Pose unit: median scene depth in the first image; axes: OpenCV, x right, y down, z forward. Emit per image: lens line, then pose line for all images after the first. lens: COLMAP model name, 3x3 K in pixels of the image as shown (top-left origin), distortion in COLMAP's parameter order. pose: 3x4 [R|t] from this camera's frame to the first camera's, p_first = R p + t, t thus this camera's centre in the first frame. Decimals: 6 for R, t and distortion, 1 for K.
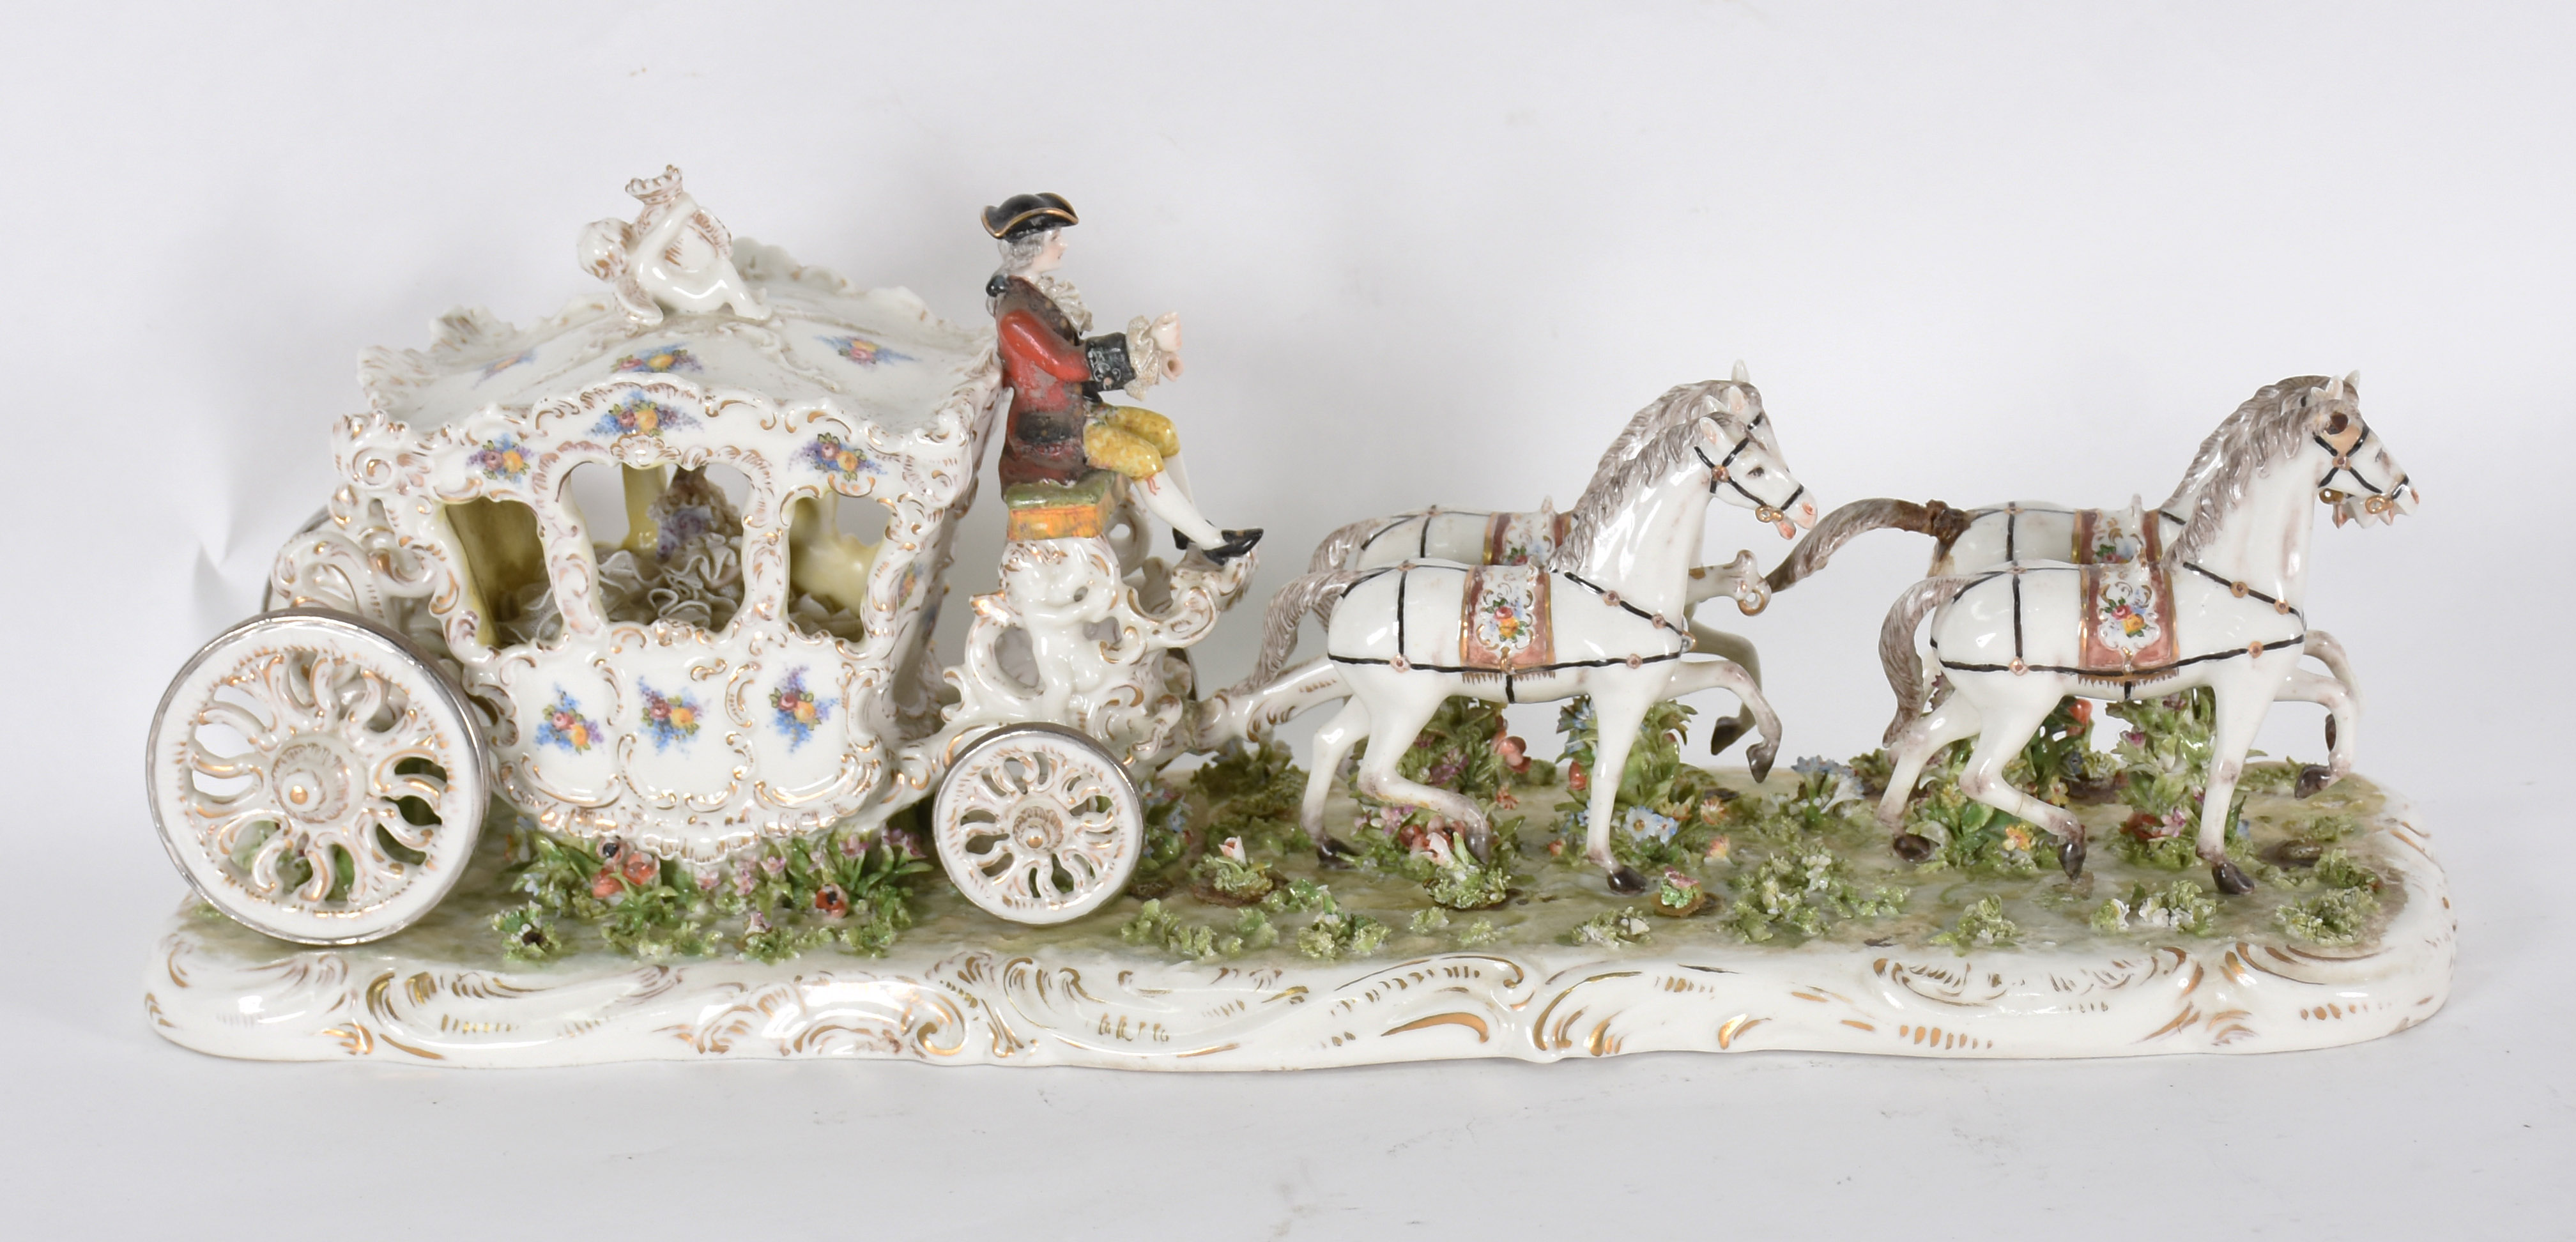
lens RADIAL K [[4523.7, 0, 1288.1], [0, 4523.7, 824.1], [0, 0, 1]] dist [0.068106, -0.017915]
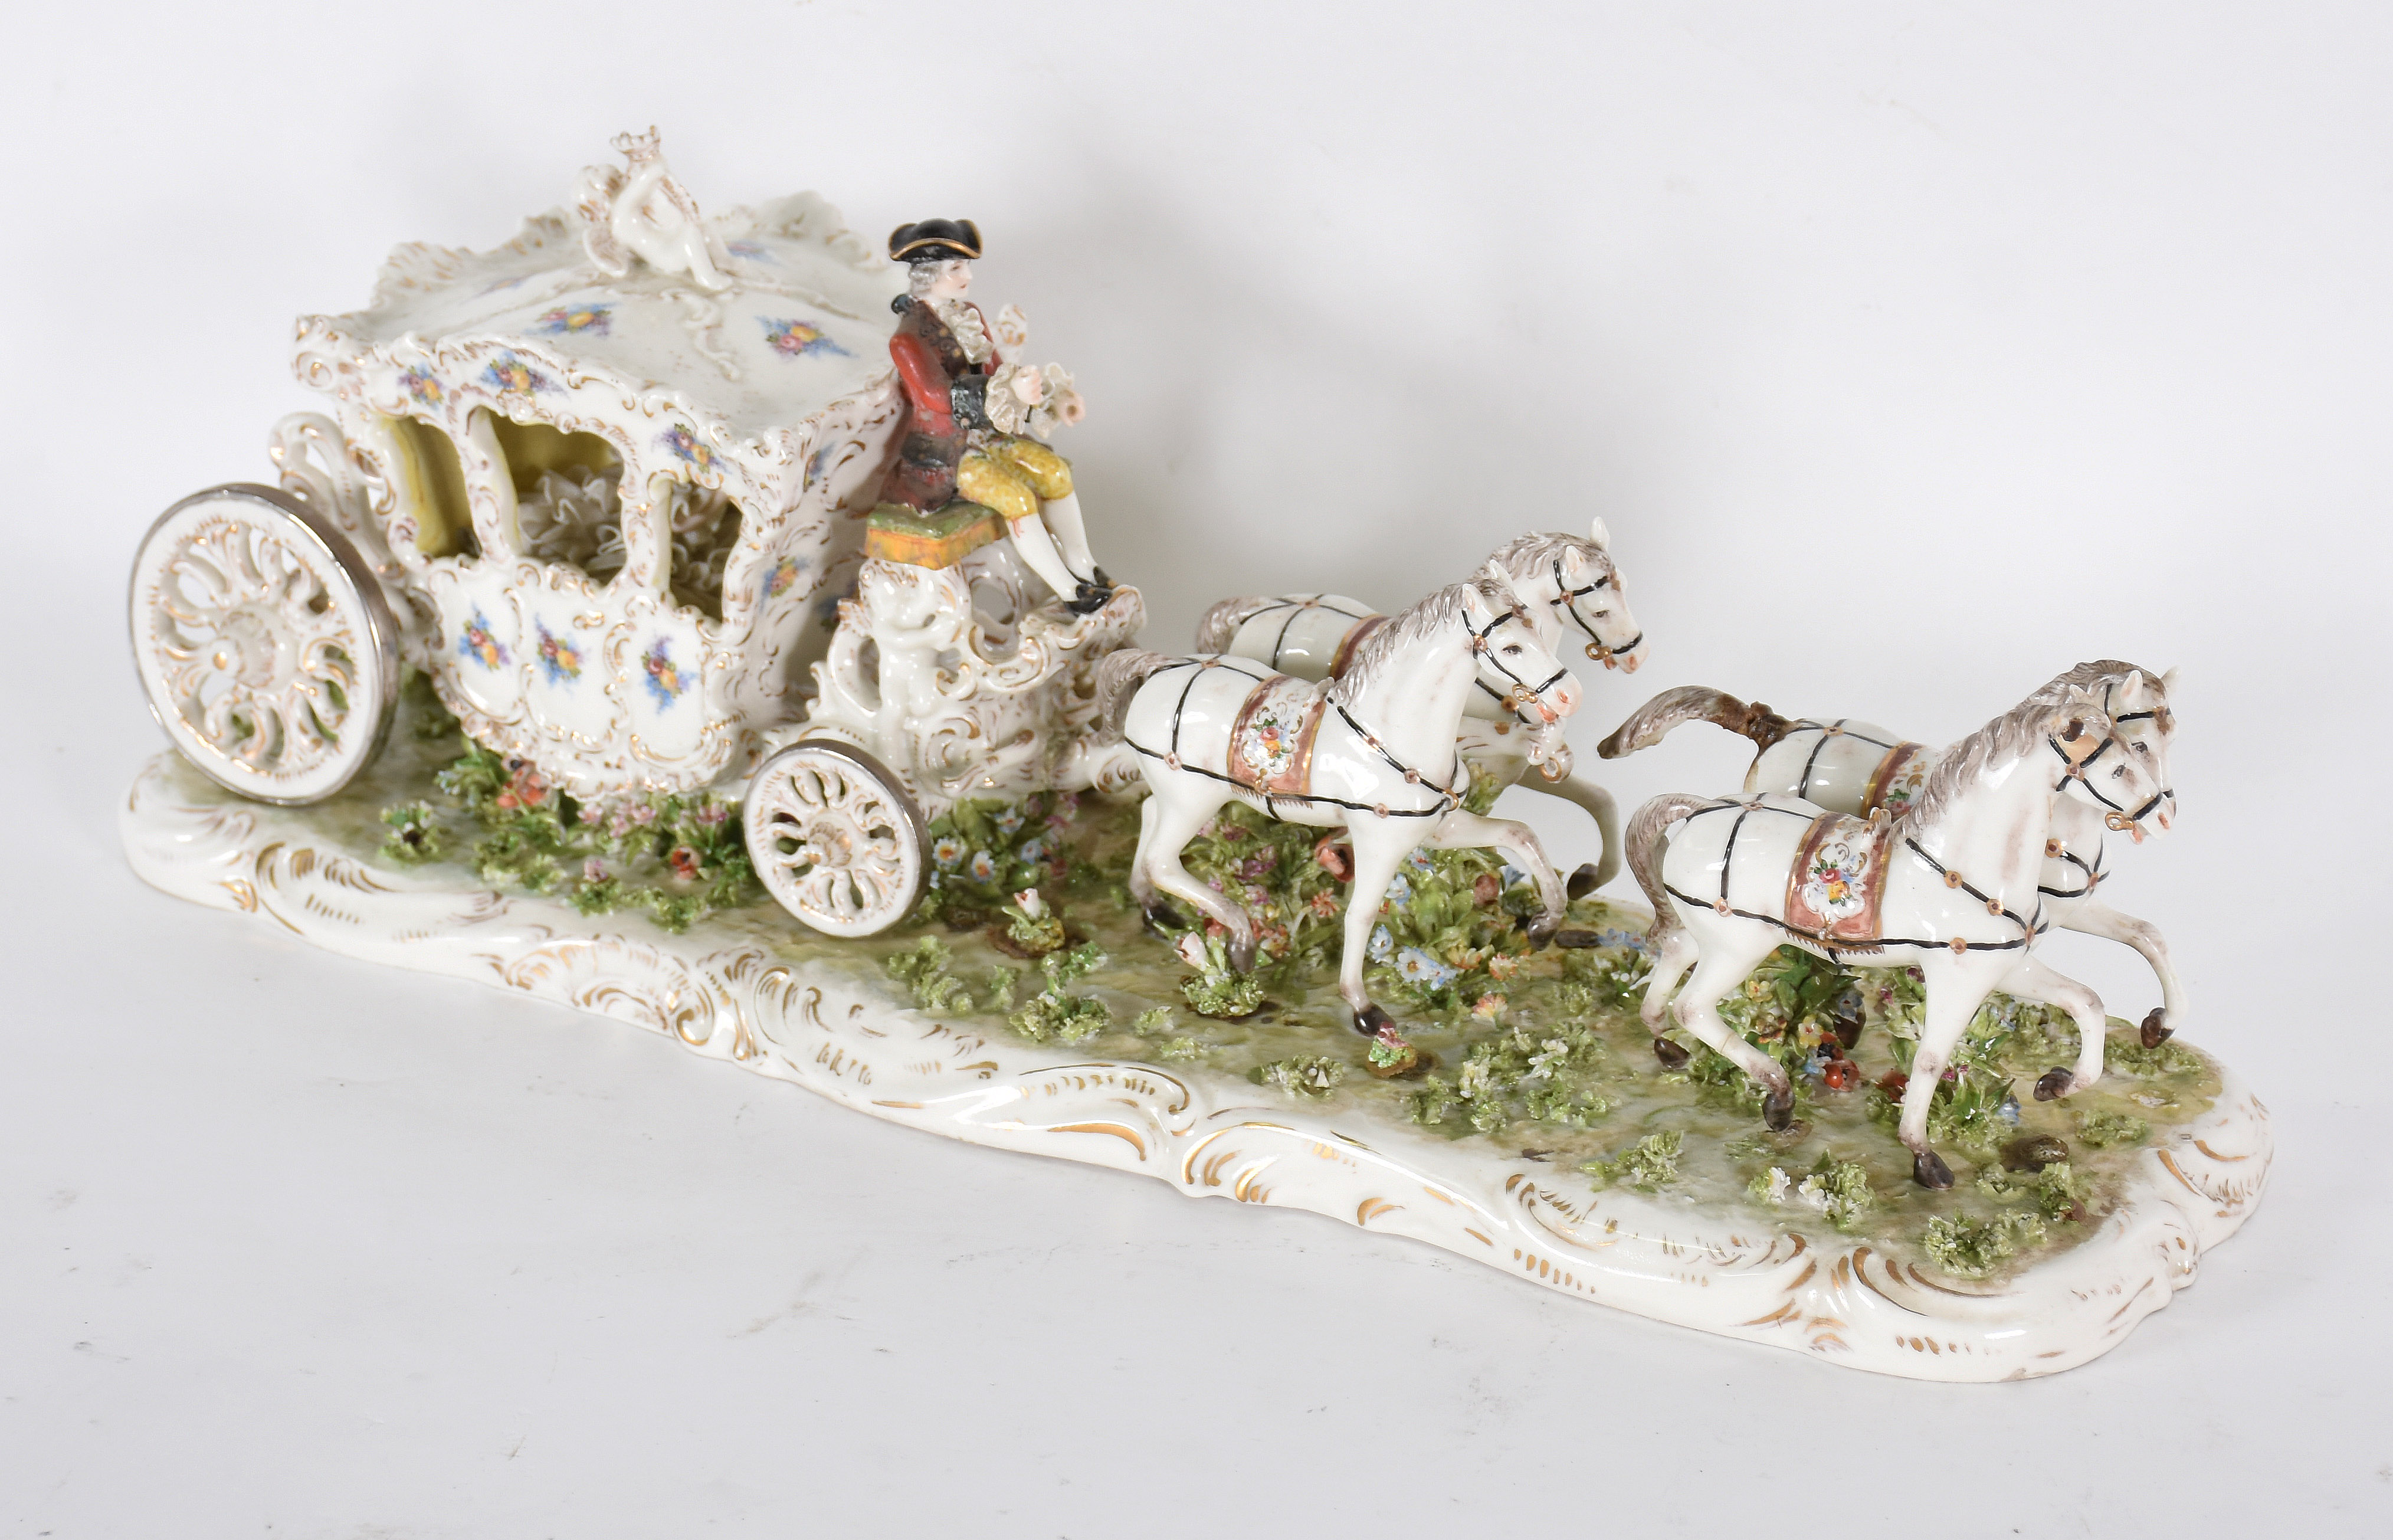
lens RADIAL K [[4389.0, 0, 1196.5], [0, 4389.0, 770.0], [0, 0, 1]] dist [0.045983, 0.095896]
pose [[0.945285, 0.203123, -0.255300, 0.266560], [-0.189527, 0.978848, 0.077046, -0.105275], [0.265550, -0.024445, 0.963787, 0.078856]]
